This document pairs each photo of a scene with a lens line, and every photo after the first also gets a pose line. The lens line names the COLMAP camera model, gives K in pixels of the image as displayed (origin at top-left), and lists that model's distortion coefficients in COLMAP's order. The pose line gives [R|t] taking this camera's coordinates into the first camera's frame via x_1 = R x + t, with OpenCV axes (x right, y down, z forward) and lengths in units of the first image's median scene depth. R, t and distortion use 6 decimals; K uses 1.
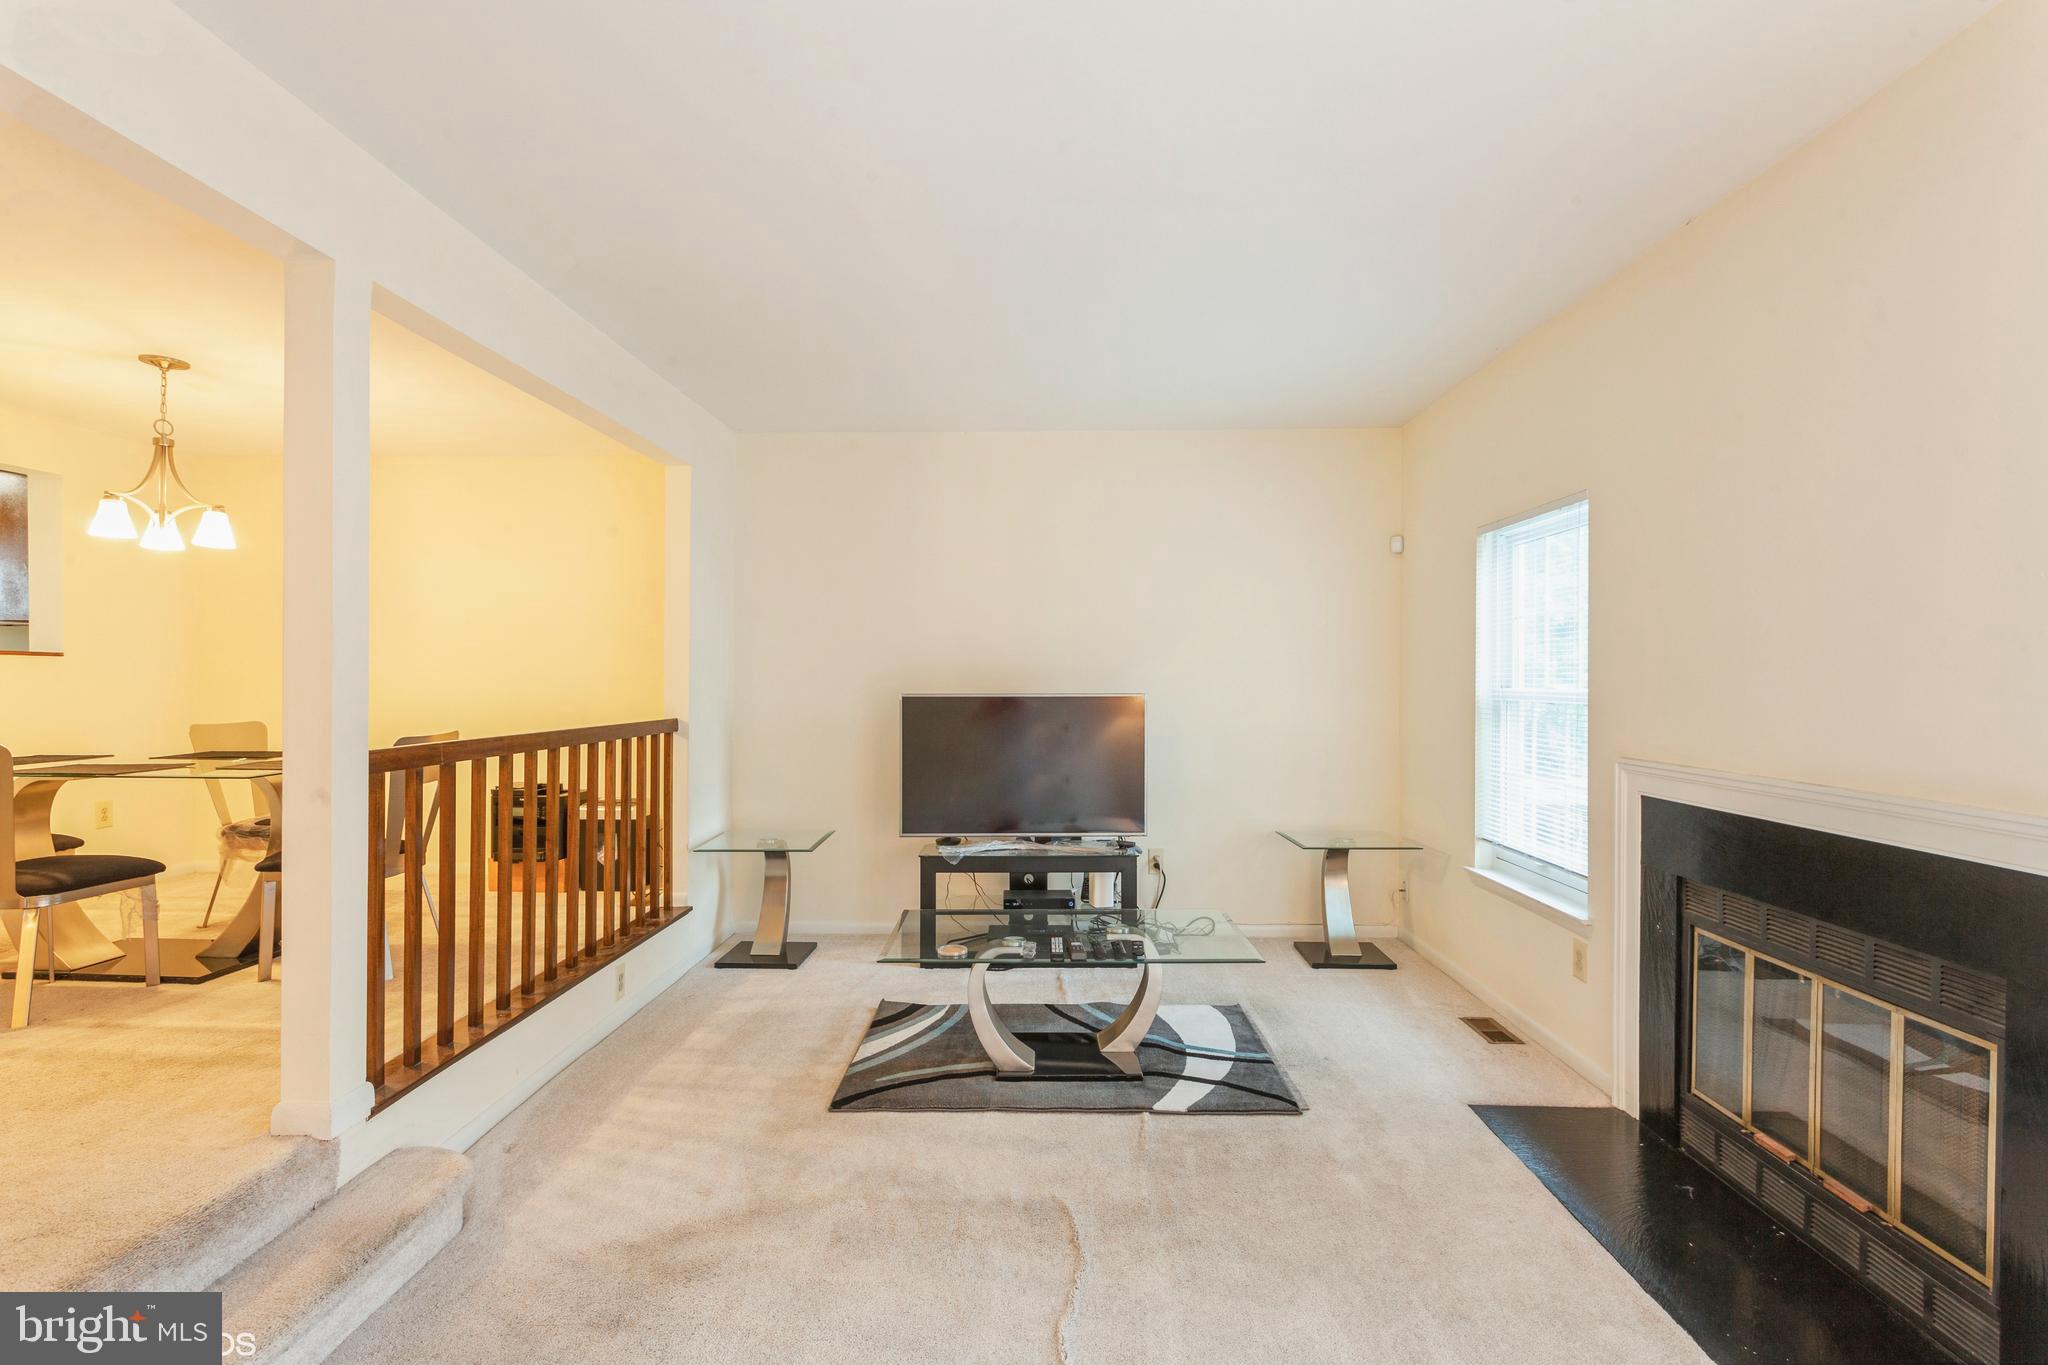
lens RADIAL K [[971.5, 0, 1039.0], [0, 971.5, 680.1], [0, 0, 1]] dist [0.002432, 0.000586]
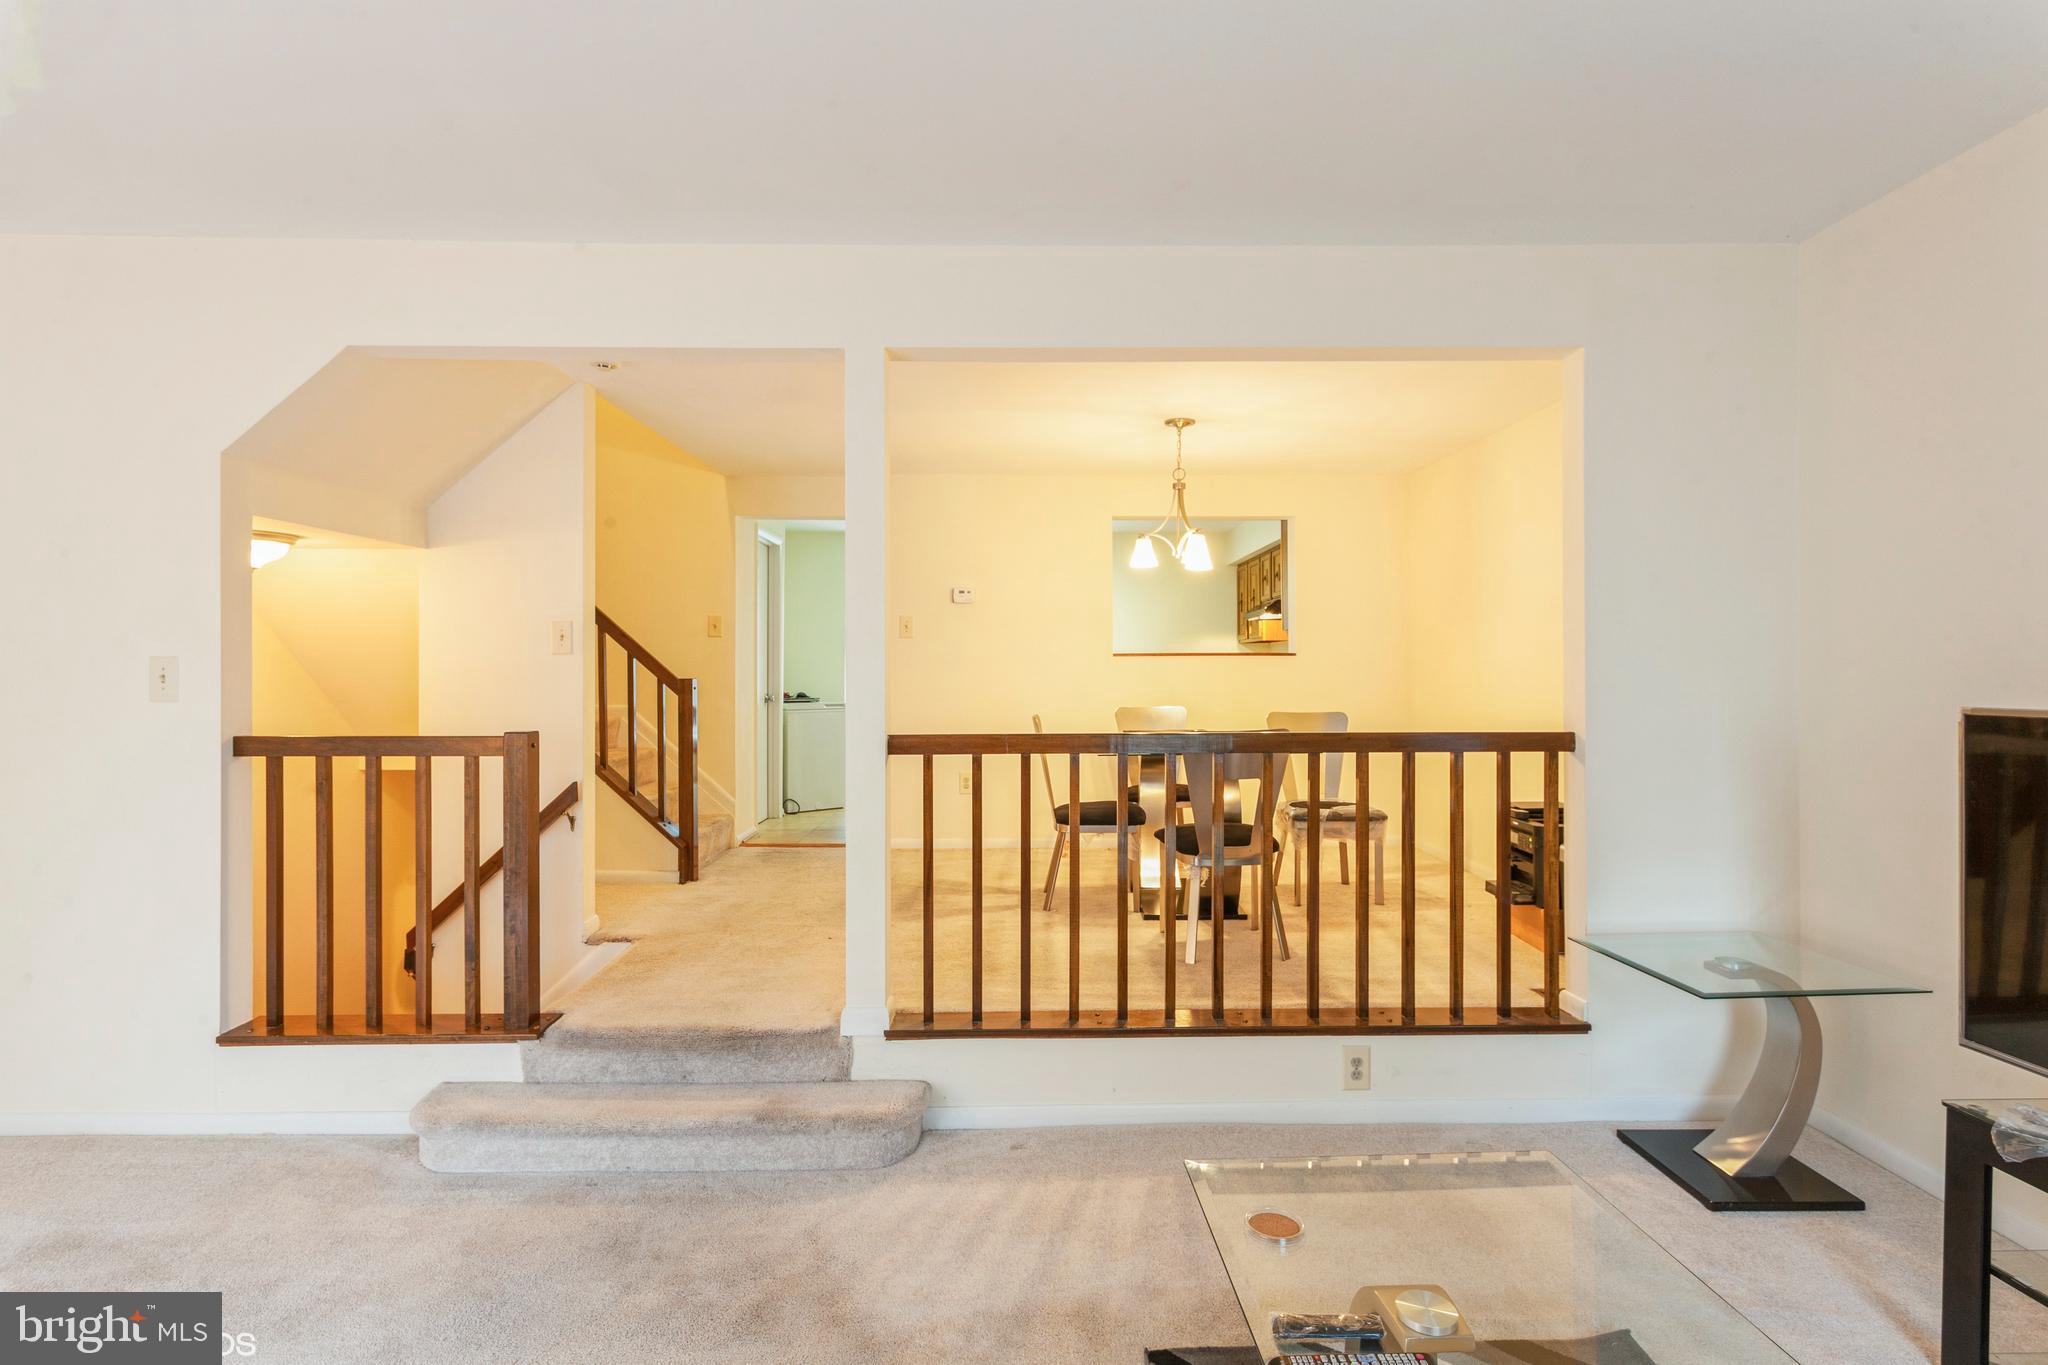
lens RADIAL K [[971.5, 0, 1029.6], [0, 971.5, 671.6], [0, 0, 1]] dist [0.002432, 0.000586]
pose [[0.031741, 0.000525, -0.999496, 0.350651], [0.000809, 1.000000, 0.000551, -0.004244], [0.999496, -0.000826, 0.031741, 0.761747]]
